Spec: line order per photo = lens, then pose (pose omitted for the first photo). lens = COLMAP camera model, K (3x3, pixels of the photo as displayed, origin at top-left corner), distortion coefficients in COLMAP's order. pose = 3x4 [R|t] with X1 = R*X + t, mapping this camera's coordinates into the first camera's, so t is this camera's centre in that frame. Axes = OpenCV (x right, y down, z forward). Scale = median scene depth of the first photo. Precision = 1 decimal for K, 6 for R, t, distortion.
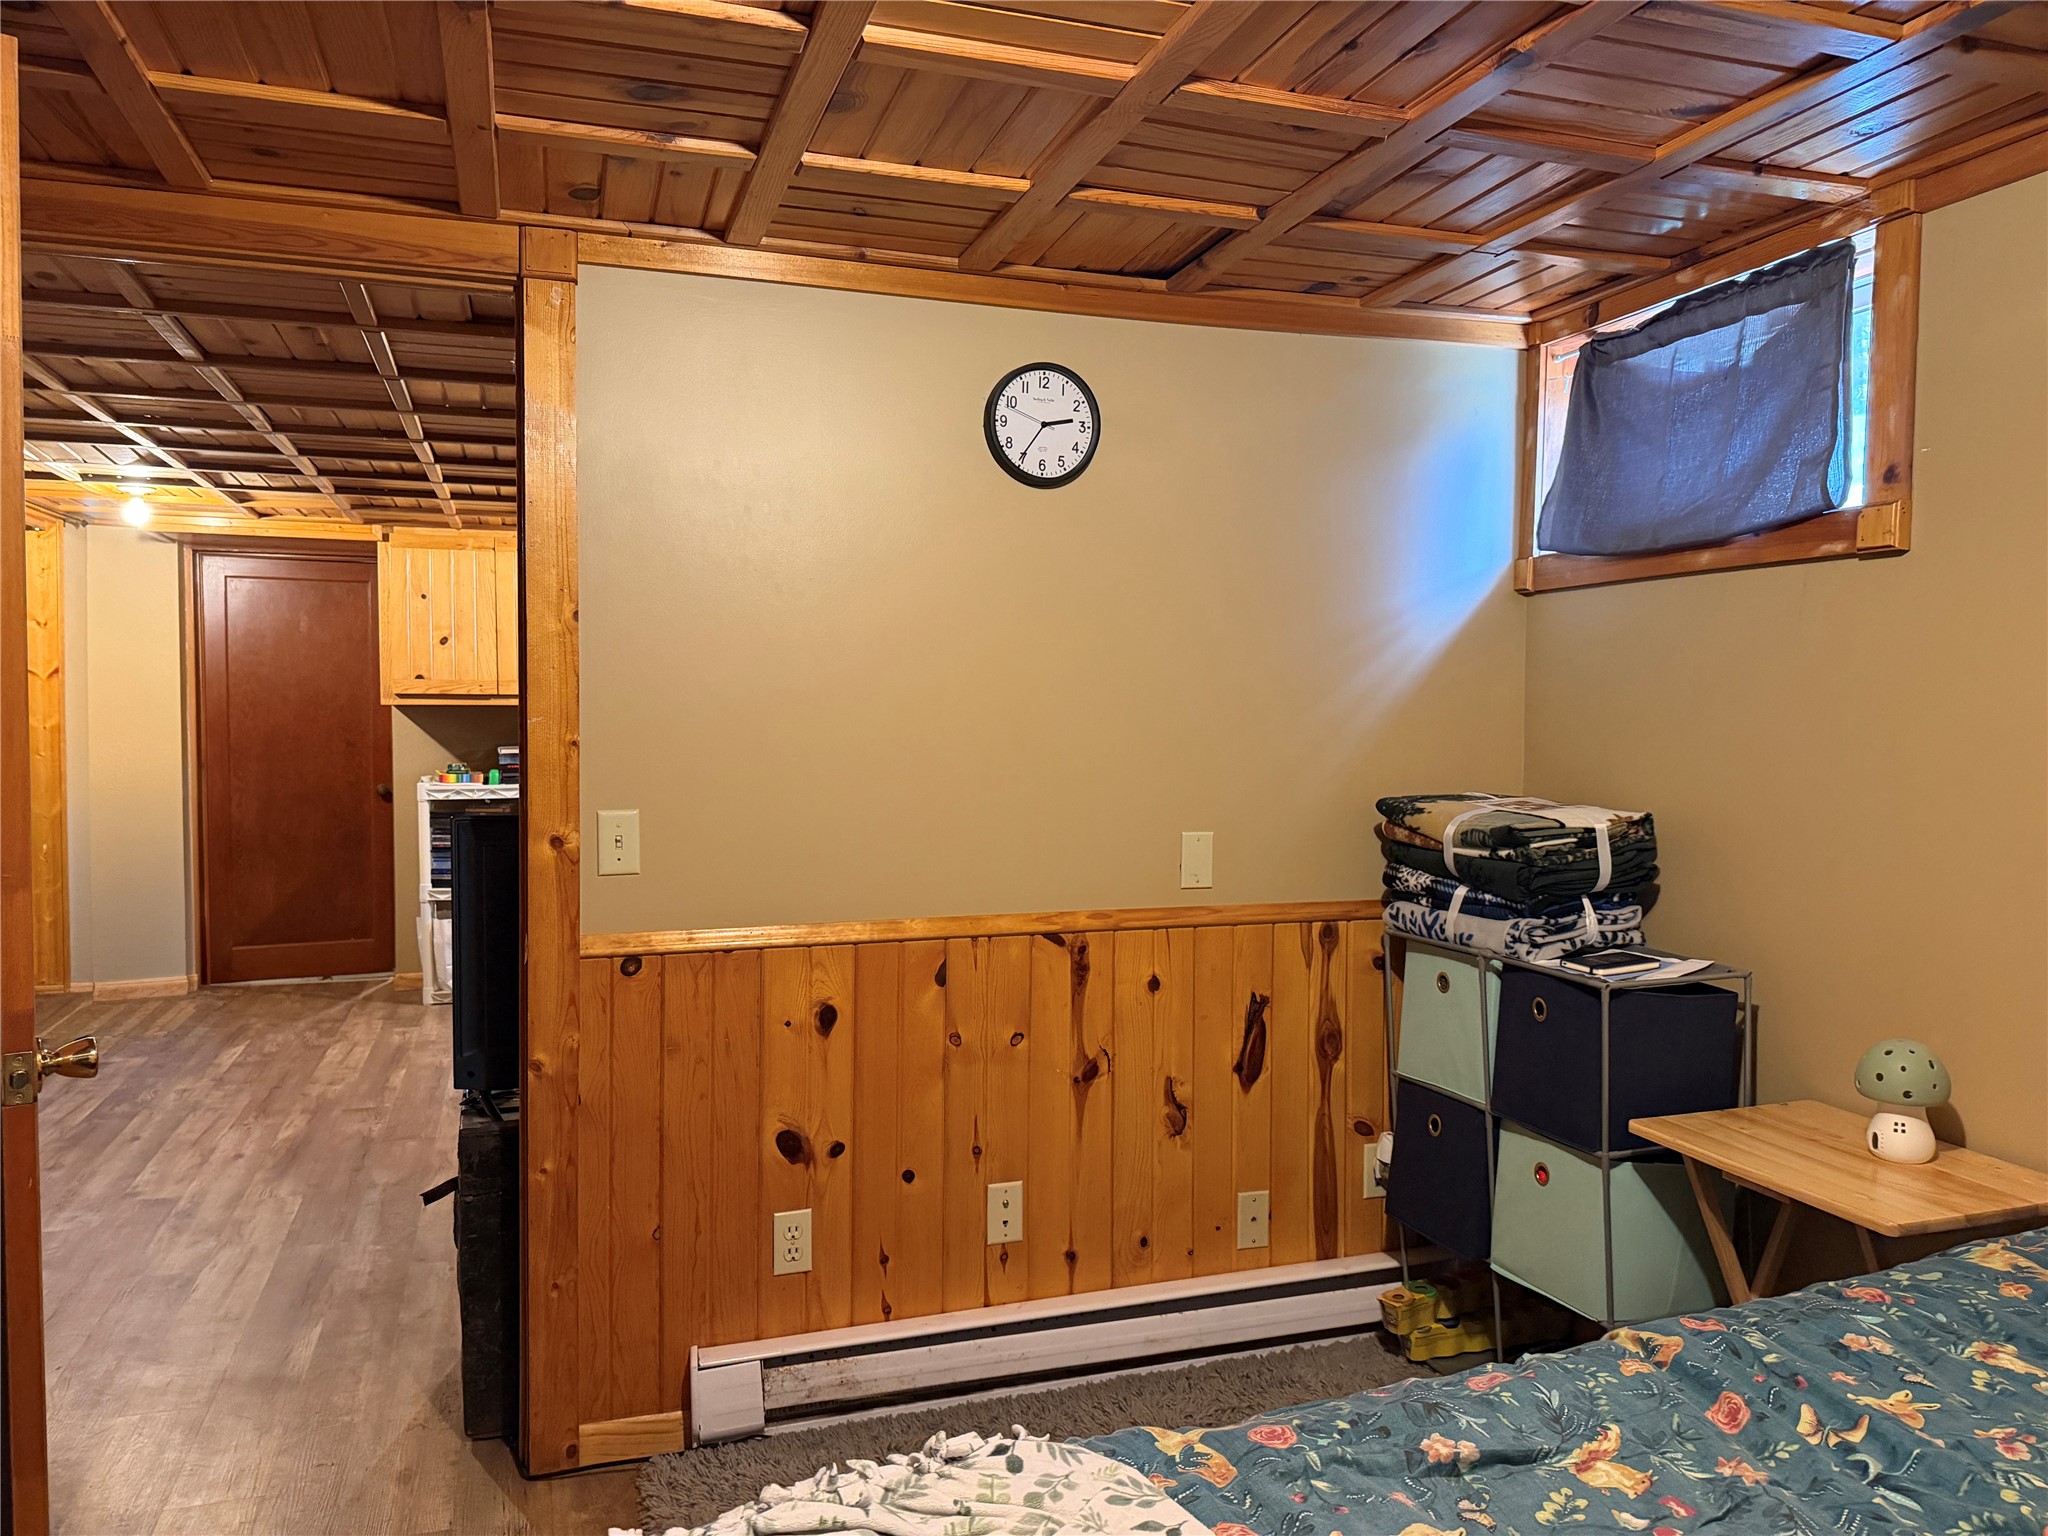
lens RADIAL K [[1454.2, 0, 1024.0], [0, 1454.2, 768.0], [0, 0, 1]] dist [0.069495, -0.083507]
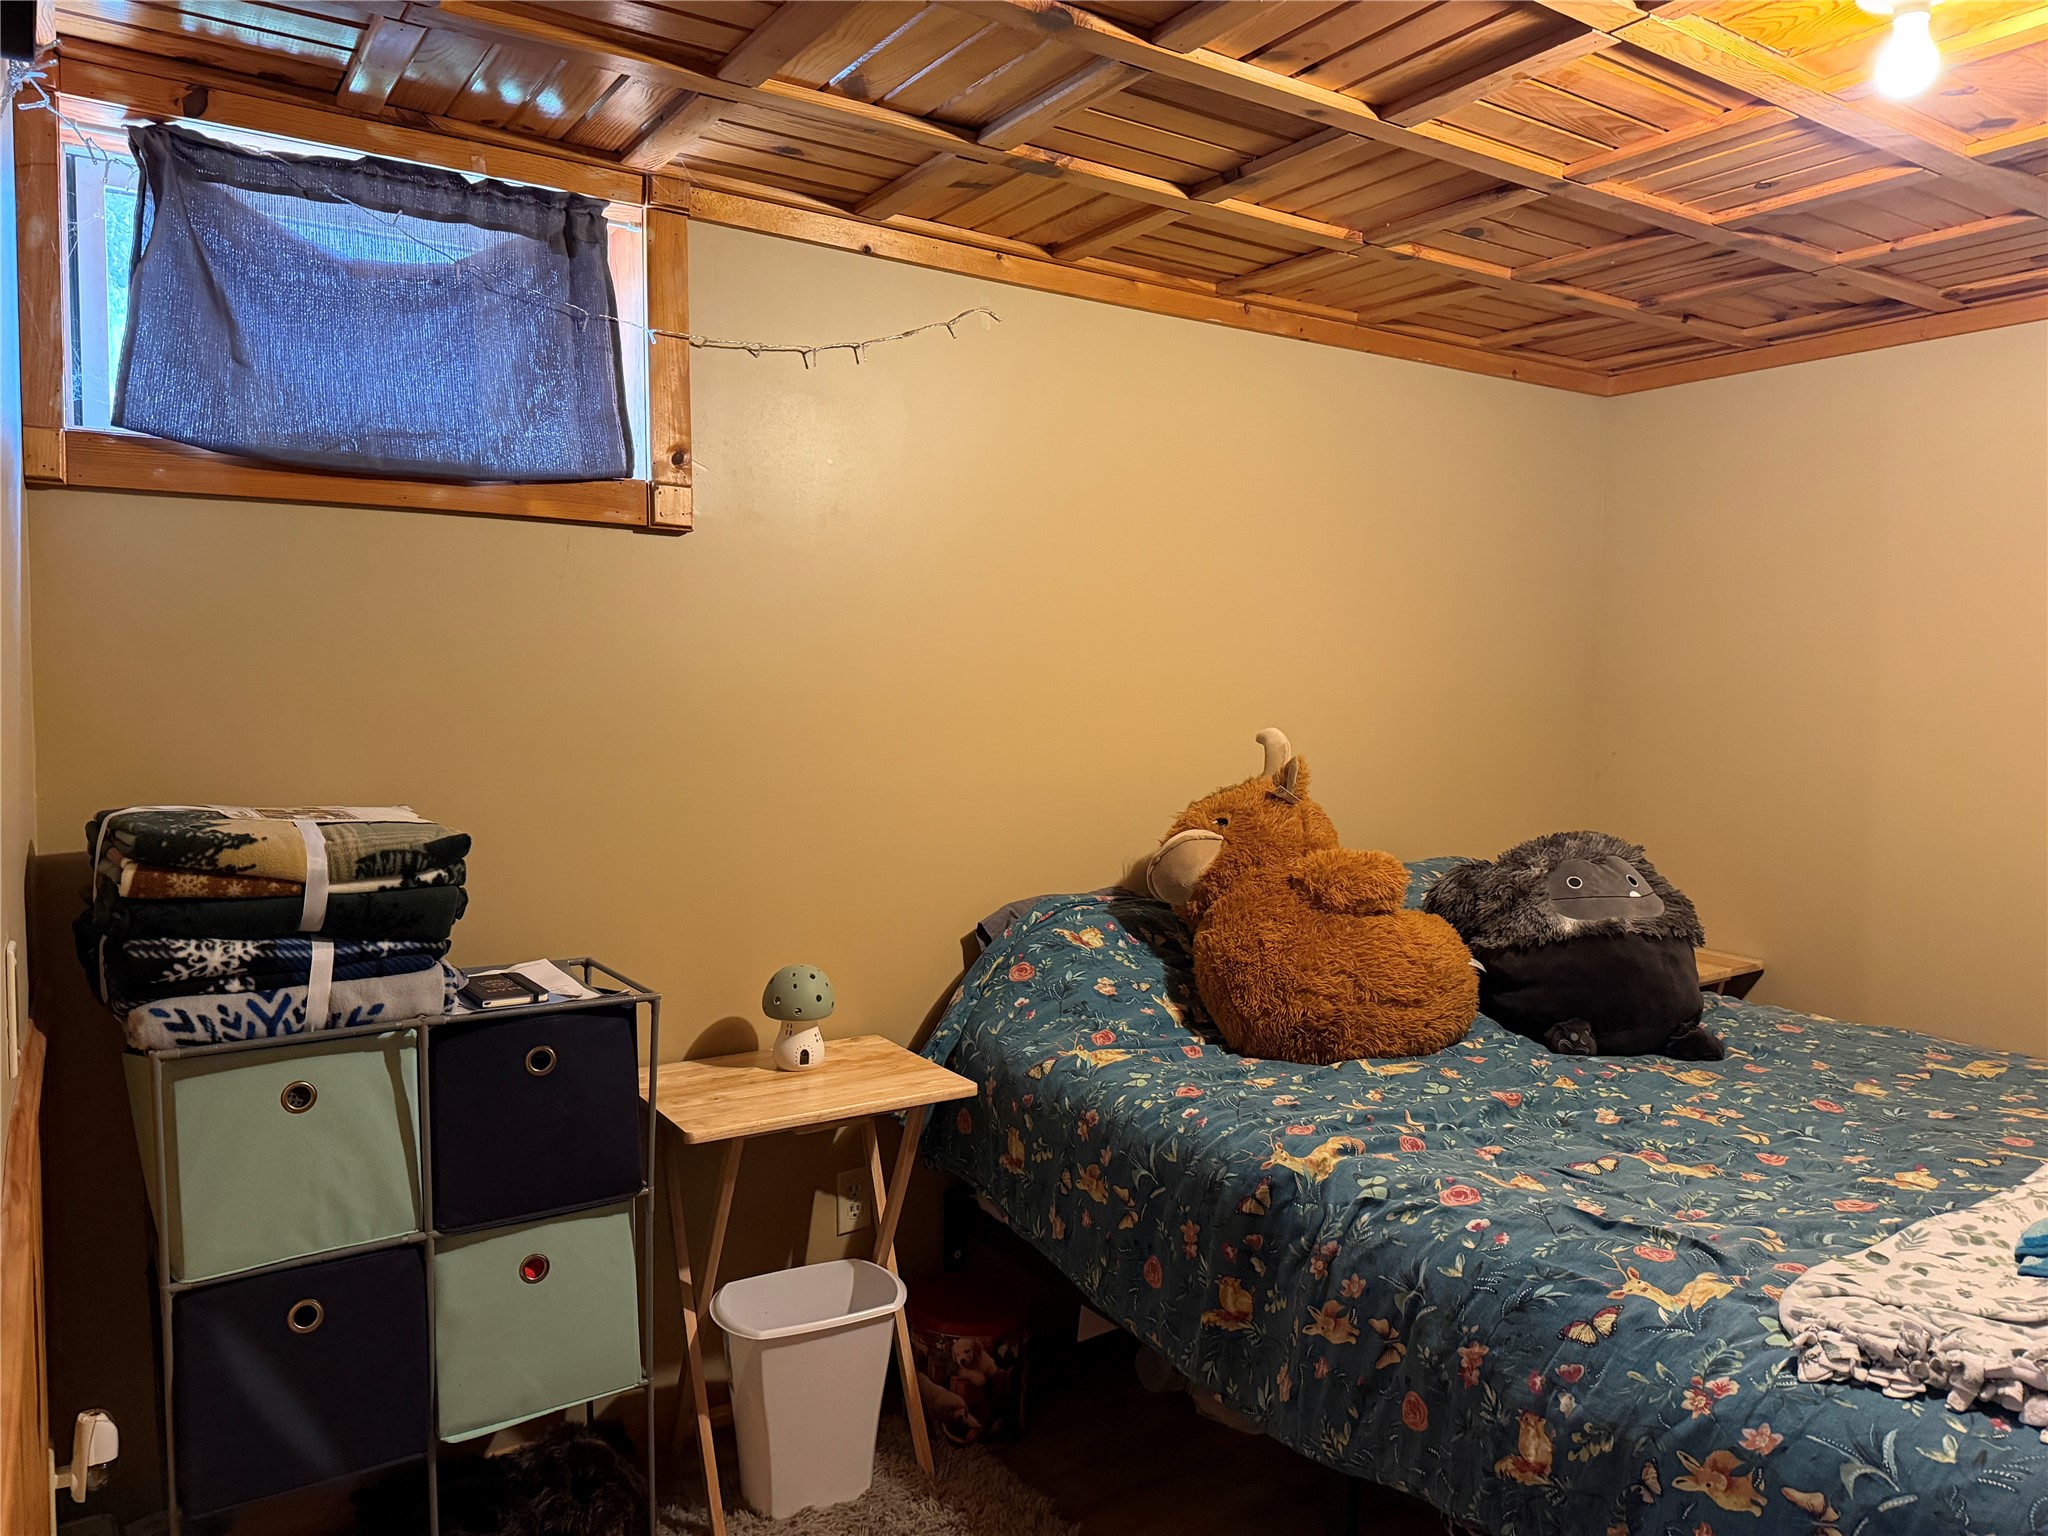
lens RADIAL K [[1454.2, 0, 1024.0], [0, 1454.2, 768.0], [0, 0, 1]] dist [0.069495, -0.083507]
pose [[-0.257562, -0.062745, 0.964223, -0.424235], [0.028004, 0.996986, 0.072357, -0.037655], [-0.965856, 0.045638, -0.255028, 0.865201]]
